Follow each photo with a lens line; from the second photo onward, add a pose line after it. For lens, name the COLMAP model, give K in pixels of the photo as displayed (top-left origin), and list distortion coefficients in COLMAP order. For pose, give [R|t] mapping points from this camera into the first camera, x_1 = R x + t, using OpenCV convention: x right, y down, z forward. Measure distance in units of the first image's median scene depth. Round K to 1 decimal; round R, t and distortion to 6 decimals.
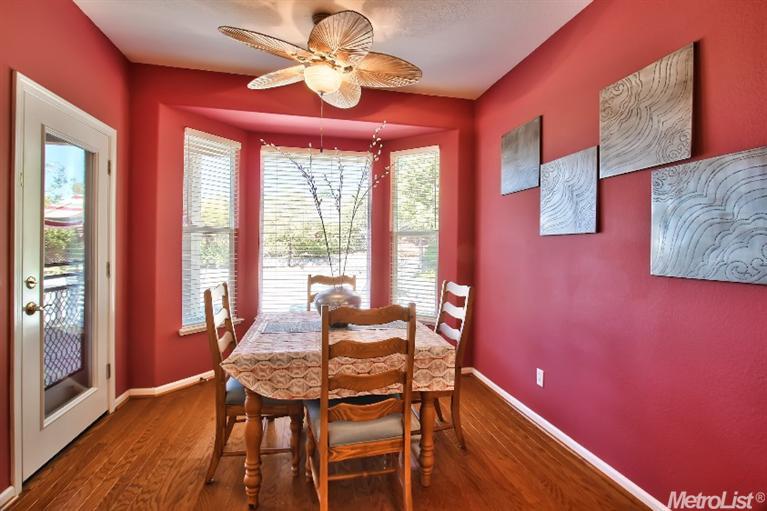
lens RADIAL K [[353.0, 0, 387.6], [0, 353.0, 247.8], [0, 0, 1]] dist [-0.016216, 0.000426]
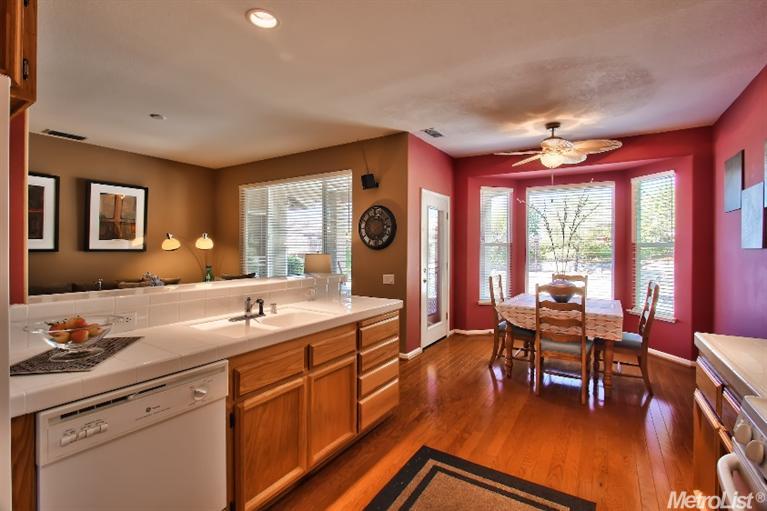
lens RADIAL K [[353.0, 0, 387.6], [0, 353.0, 247.8], [0, 0, 1]] dist [-0.016216, 0.000426]
pose [[0.709115, -0.006585, -0.705062, 0.398098], [-0.002466, 0.999927, -0.011819, -0.020391], [0.705088, 0.010120, 0.709047, -0.690083]]
